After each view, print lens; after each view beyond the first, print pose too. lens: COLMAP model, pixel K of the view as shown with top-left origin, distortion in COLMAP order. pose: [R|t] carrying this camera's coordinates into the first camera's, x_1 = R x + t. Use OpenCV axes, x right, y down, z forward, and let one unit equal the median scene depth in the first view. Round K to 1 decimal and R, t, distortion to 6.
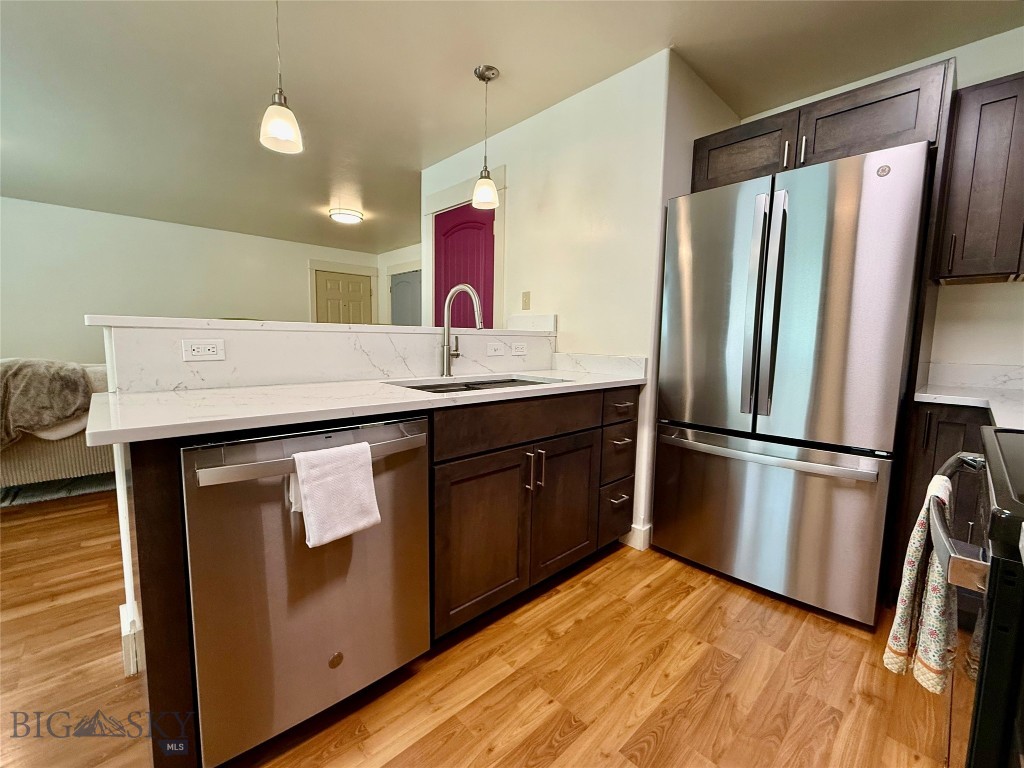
lens RADIAL K [[432.9, 0, 510.6], [0, 432.9, 384.4], [0, 0, 1]] dist [-0.000726, 0.000430]
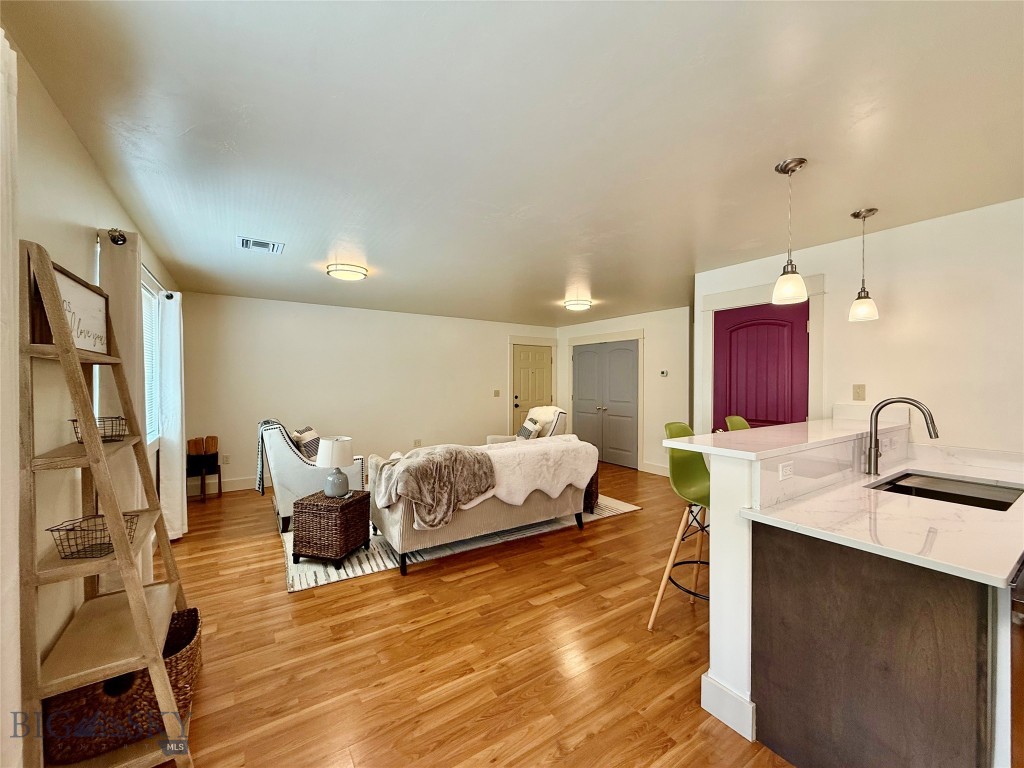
lens RADIAL K [[407.5, 0, 510.3], [0, 407.5, 385.1], [0, 0, 1]] dist [-0.000304, 0.000073]
pose [[0.985764, -0.016280, -0.167347, -0.911638], [-0.000454, 0.995040, -0.099474, -0.148146], [0.168136, 0.098134, 0.980867, -0.238205]]
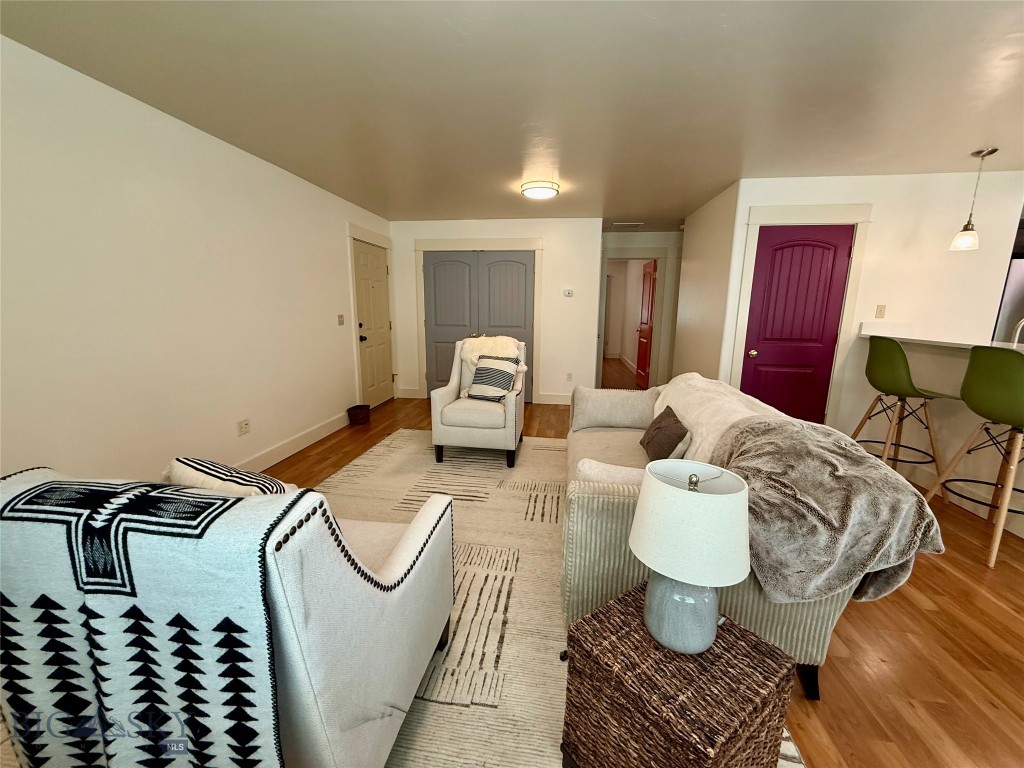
lens RADIAL K [[407.5, 0, 510.3], [0, 407.5, 385.1], [0, 0, 1]] dist [-0.000304, 0.000073]
pose [[0.776815, -0.133557, 0.615404, -2.301285], [0.074604, 0.989887, 0.120657, -0.281480], [-0.625295, -0.047816, 0.778922, 0.980206]]
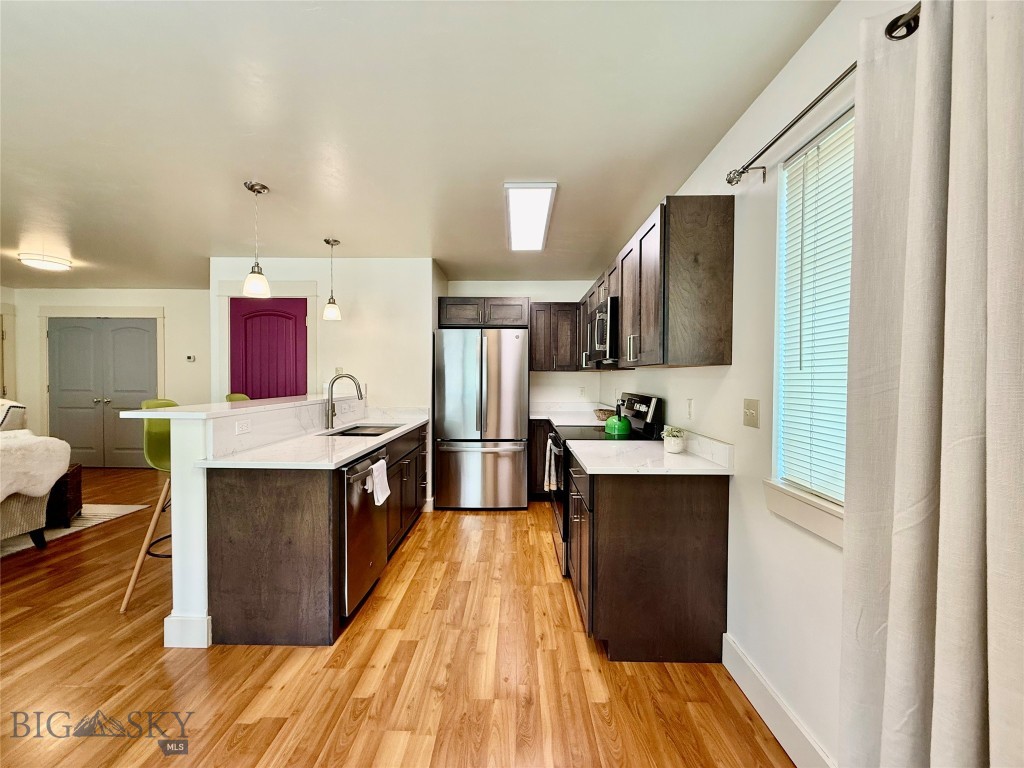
lens RADIAL K [[407.5, 0, 510.3], [0, 407.5, 385.1], [0, 0, 1]] dist [-0.000304, 0.000073]
pose [[0.698643, -0.029236, 0.714873, -0.767103], [0.082792, 0.995756, -0.040189, -0.064839], [-0.710664, 0.087263, 0.698098, -0.559458]]
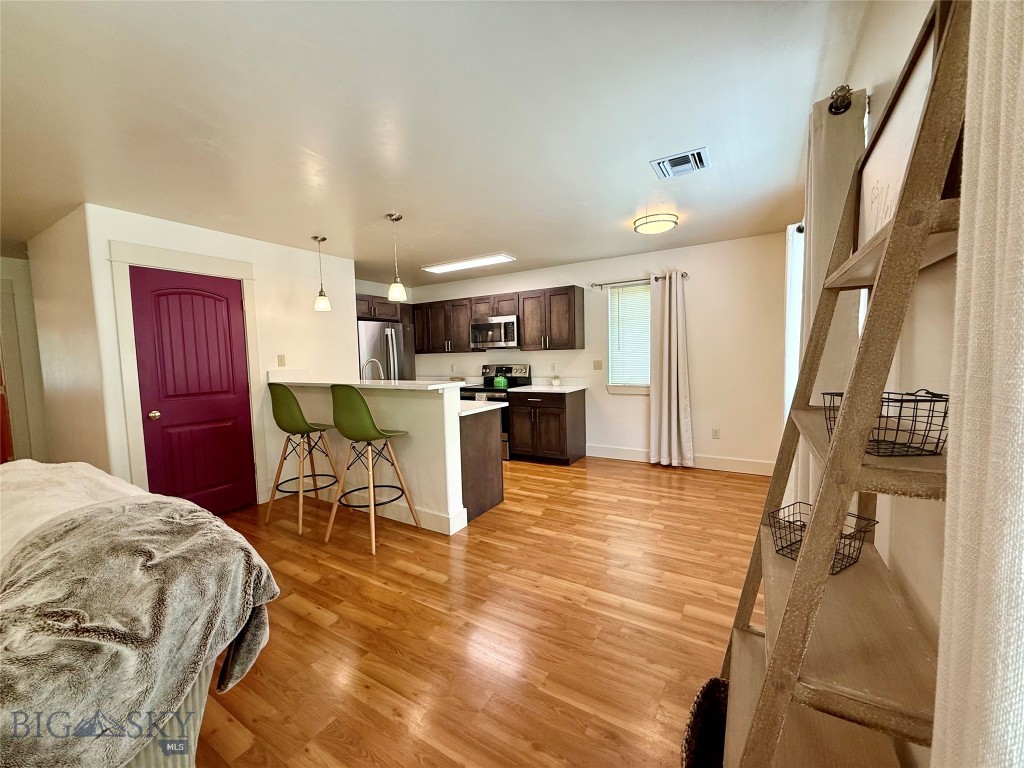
lens RADIAL K [[407.5, 0, 510.3], [0, 407.5, 385.1], [0, 0, 1]] dist [-0.000304, 0.000073]
pose [[-0.260863, -0.085700, 0.961564, -2.106516], [0.123786, 0.984860, 0.121358, -0.250098], [-0.957407, 0.150686, -0.246306, 0.816835]]
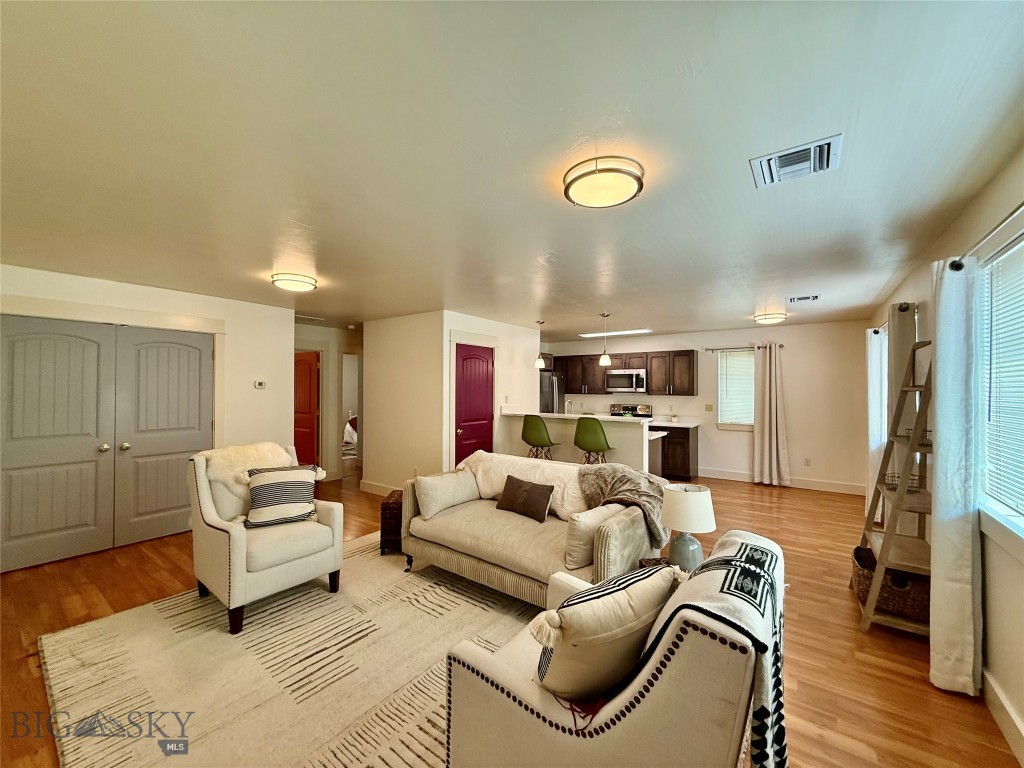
lens RADIAL K [[407.5, 0, 510.3], [0, 407.5, 385.1], [0, 0, 1]] dist [-0.000304, 0.000073]
pose [[-0.180972, -0.013430, 0.983397, -2.832894], [0.099054, 0.994573, 0.031811, -0.456026], [-0.978487, 0.103166, -0.178660, 1.849389]]
